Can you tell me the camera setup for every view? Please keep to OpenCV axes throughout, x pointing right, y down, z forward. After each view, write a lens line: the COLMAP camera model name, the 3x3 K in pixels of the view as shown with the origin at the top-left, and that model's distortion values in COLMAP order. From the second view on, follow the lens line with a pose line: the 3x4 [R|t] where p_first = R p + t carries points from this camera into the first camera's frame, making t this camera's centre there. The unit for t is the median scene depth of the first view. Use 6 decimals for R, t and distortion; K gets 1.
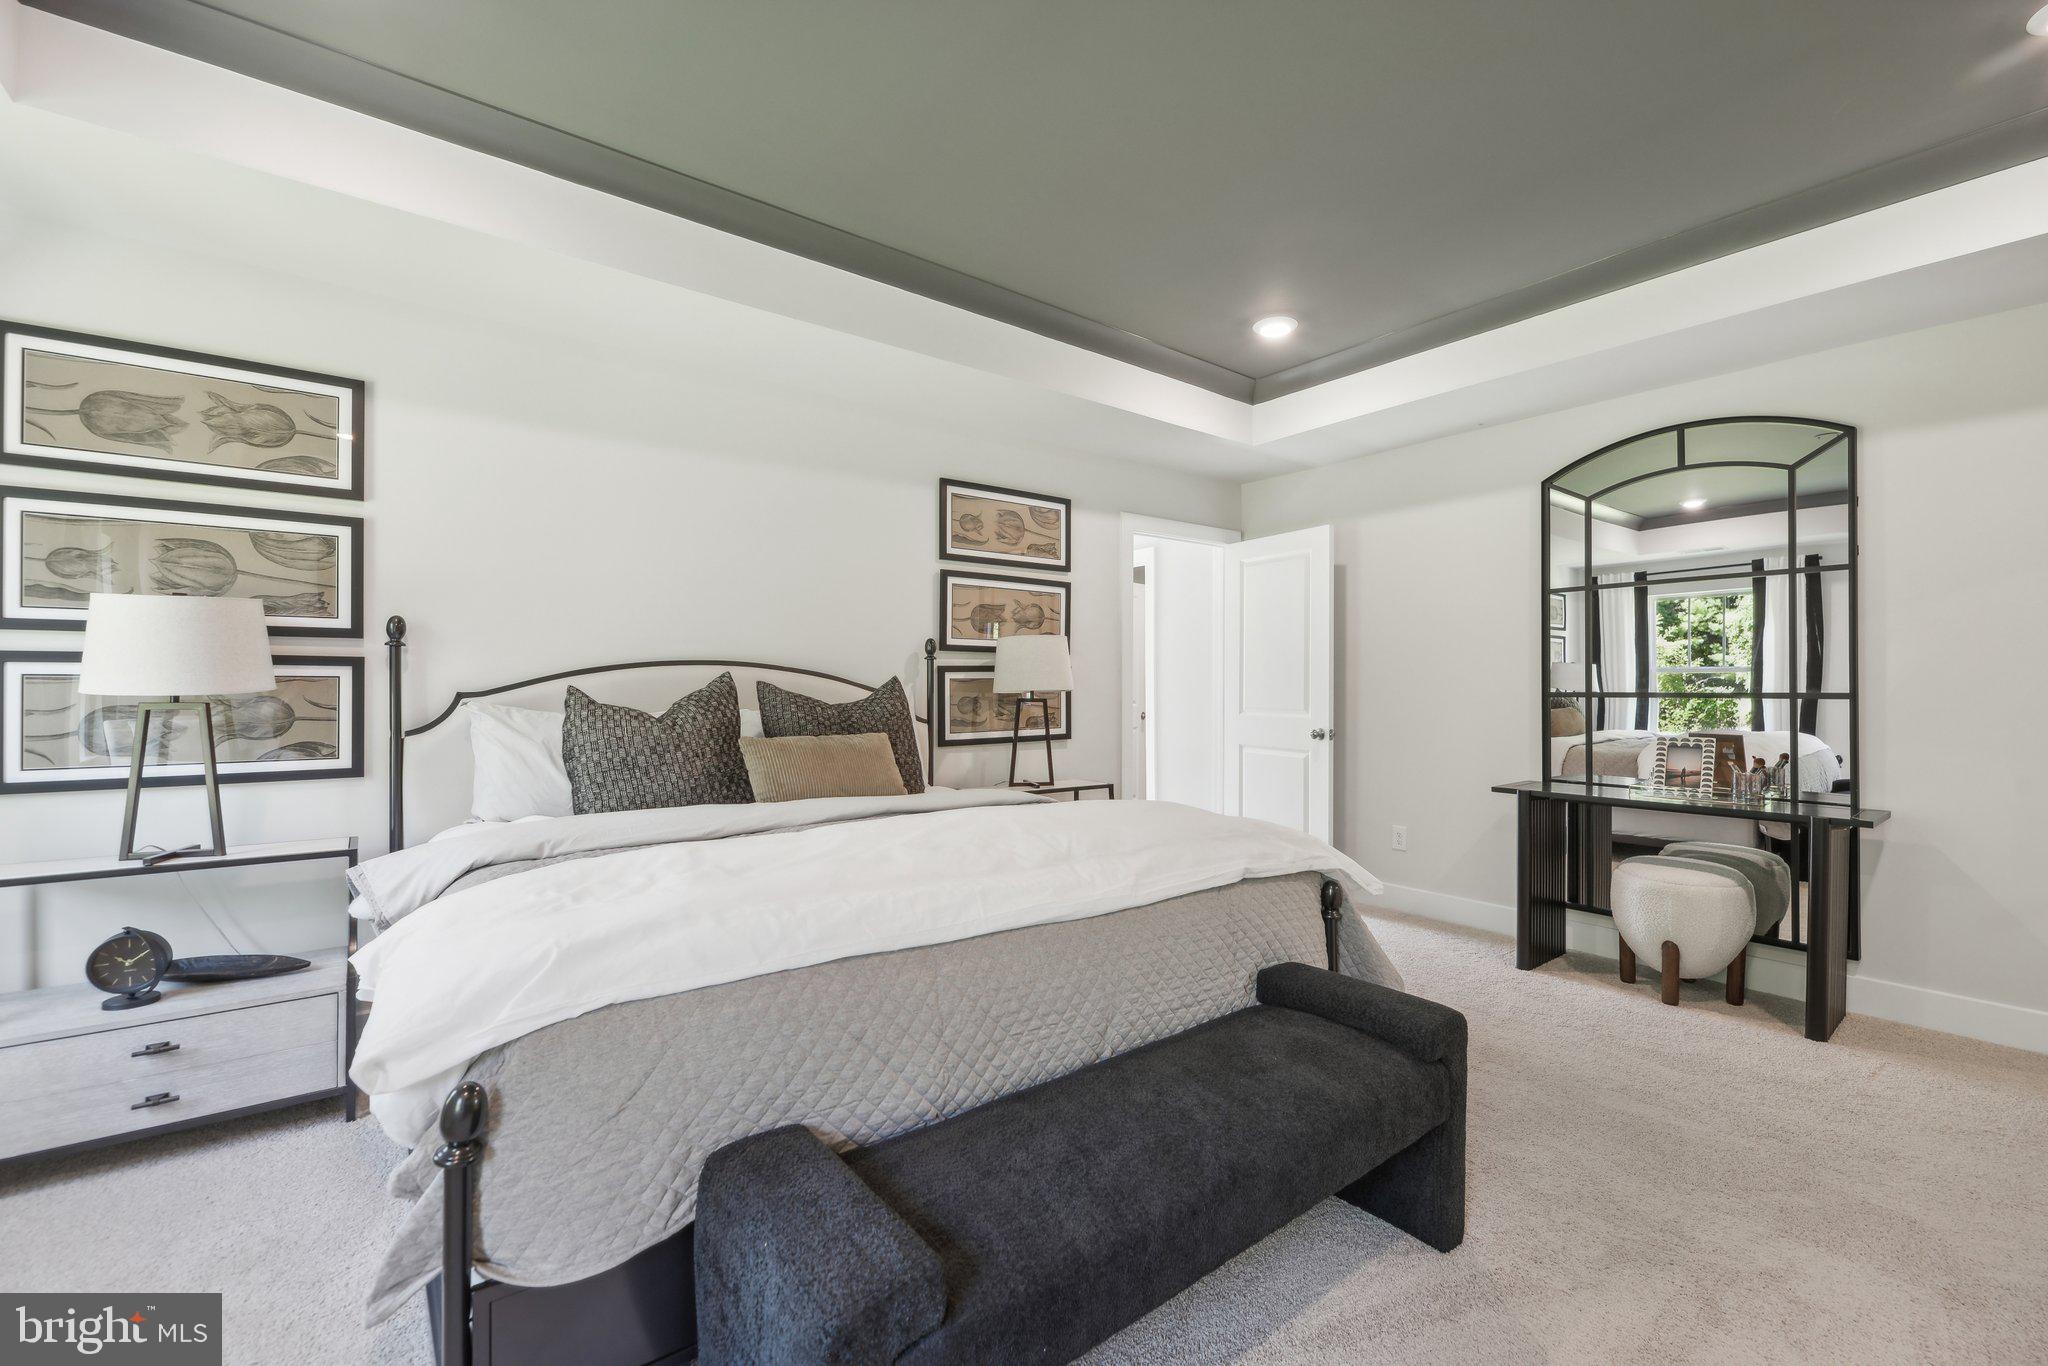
lens RADIAL K [[883.7, 0, 1034.5], [0, 883.7, 683.9], [0, 0, 1]] dist [0.006004, -0.004668]
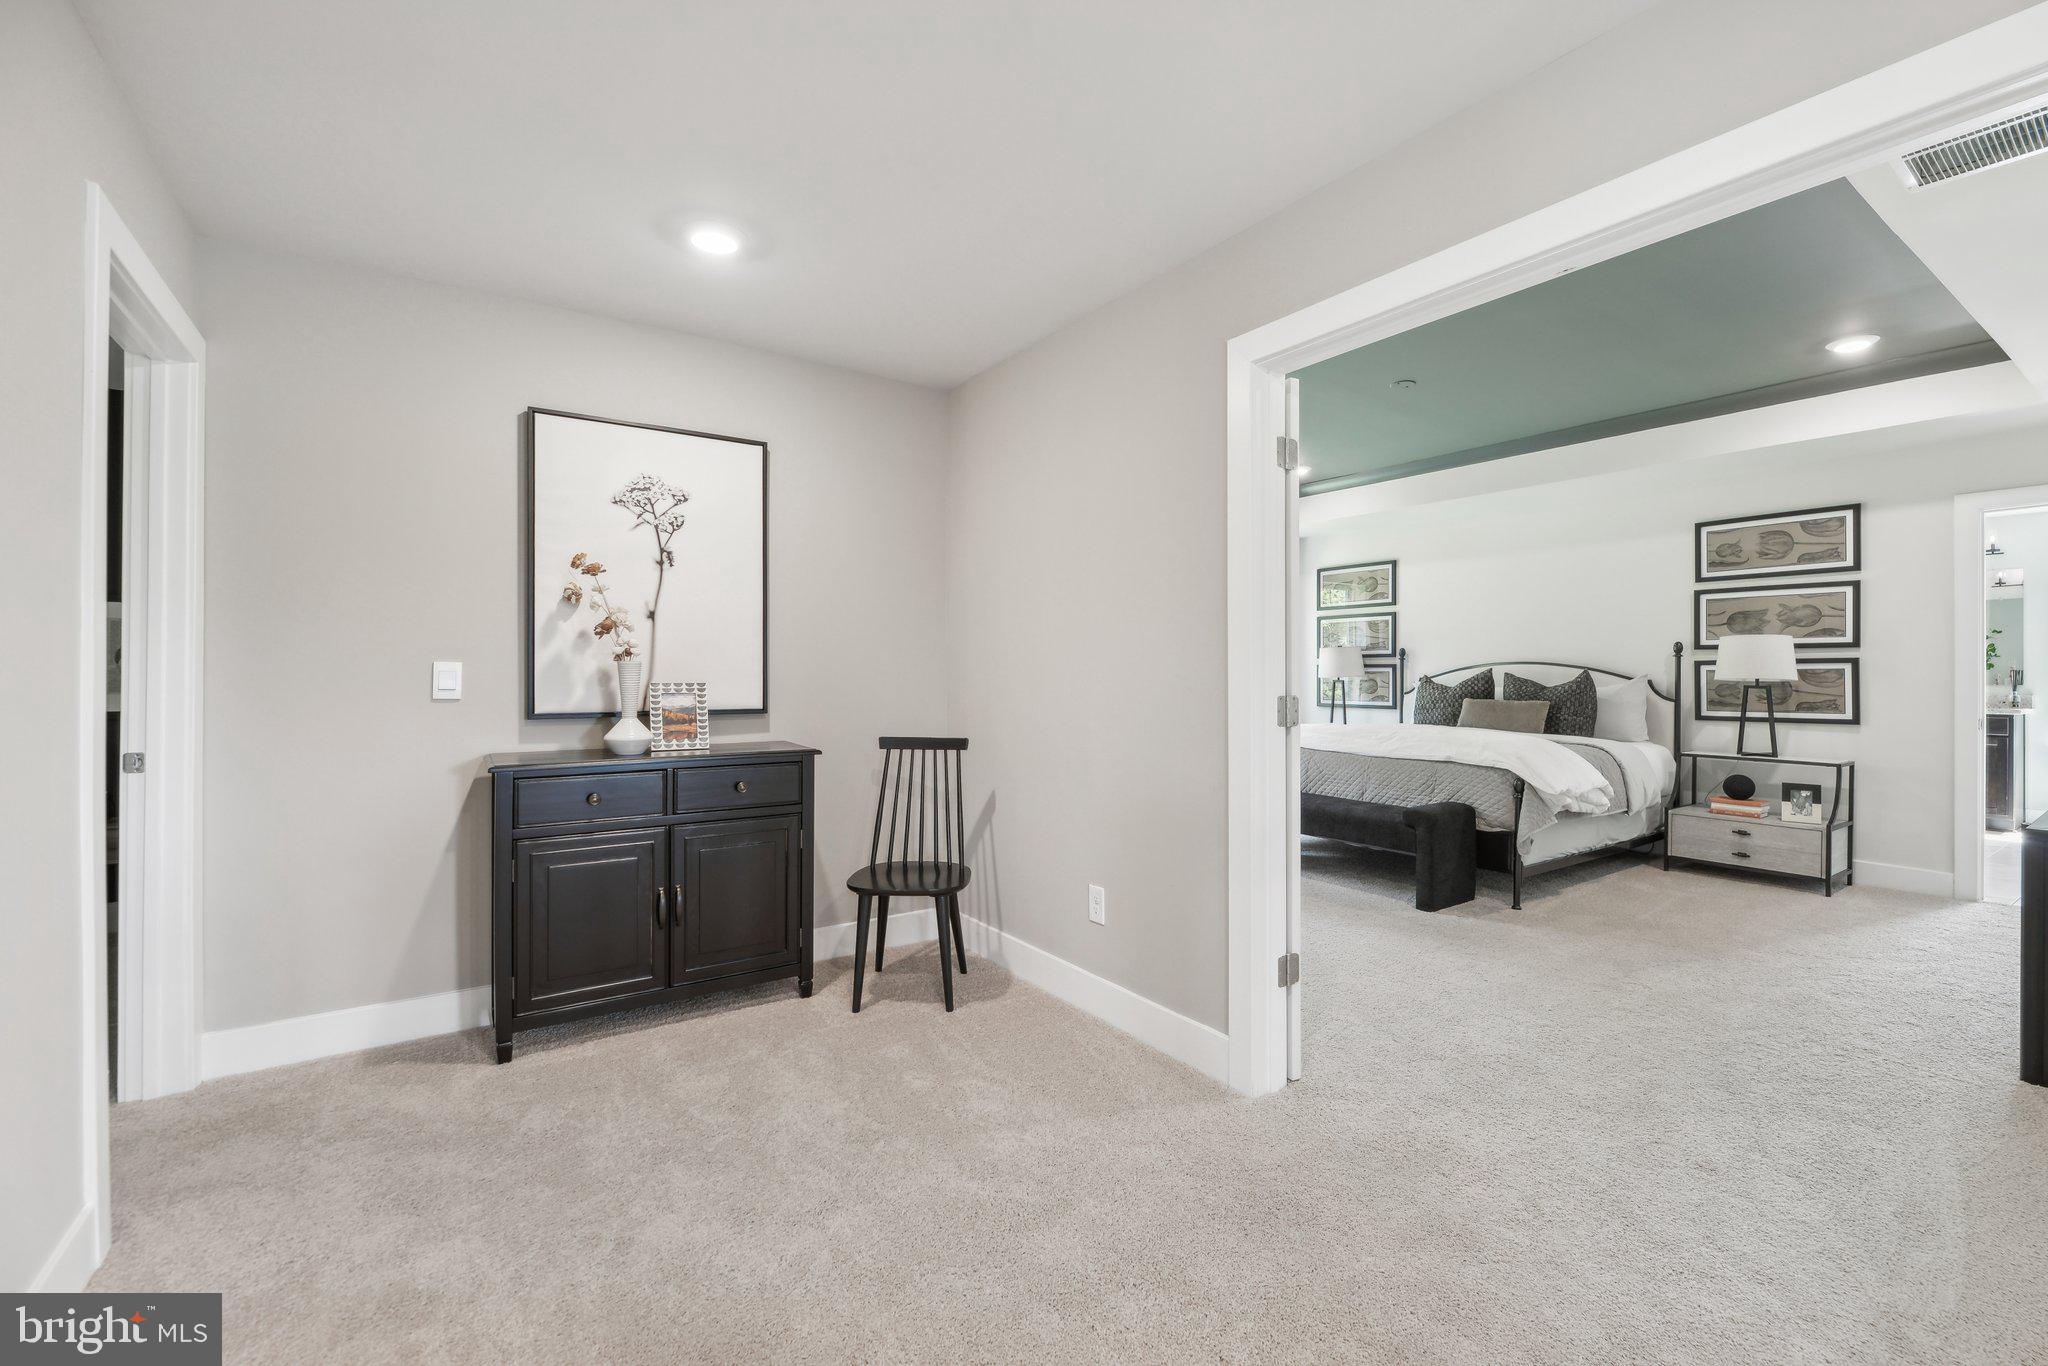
lens RADIAL K [[883.7, 0, 1039.3], [0, 883.7, 671.5], [0, 0, 1]] dist [0.006004, -0.004668]
pose [[-0.063165, -0.005664, -0.997987, 1.311915], [-0.001623, 0.999983, -0.005572, 0.005349], [0.998002, 0.001268, -0.063174, 0.072624]]
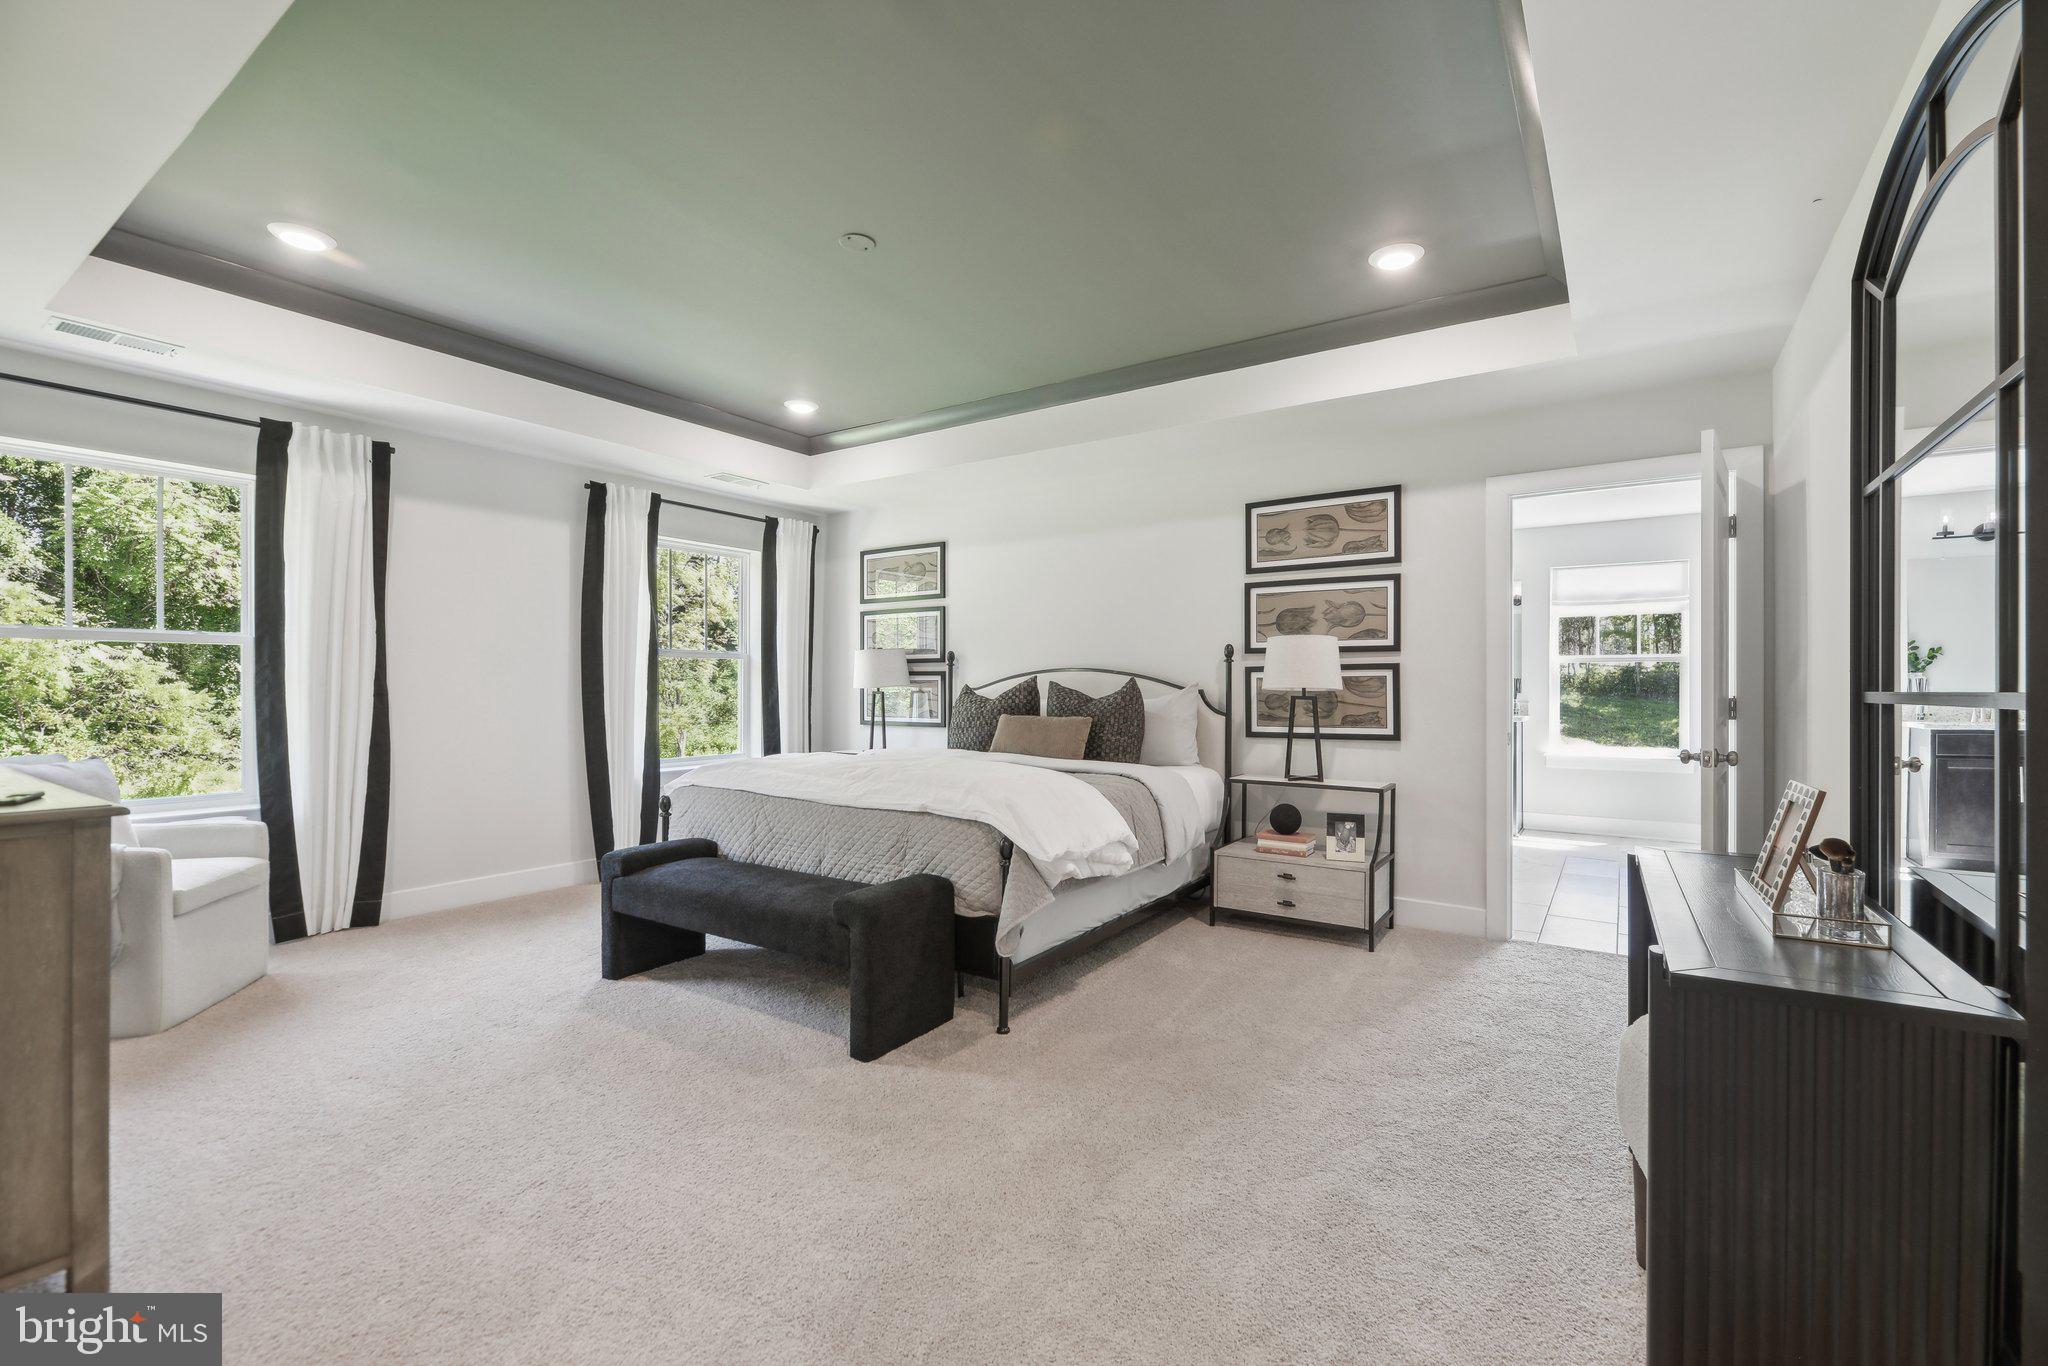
lens RADIAL K [[883.7, 0, 1050.8], [0, 883.7, 684.6], [0, 0, 1]] dist [0.006004, -0.004668]
pose [[0.310676, -0.003009, -0.950511, 0.902090], [0.002104, 0.999995, -0.002479, 0.005089], [0.950514, -0.001230, 0.310680, 0.395618]]
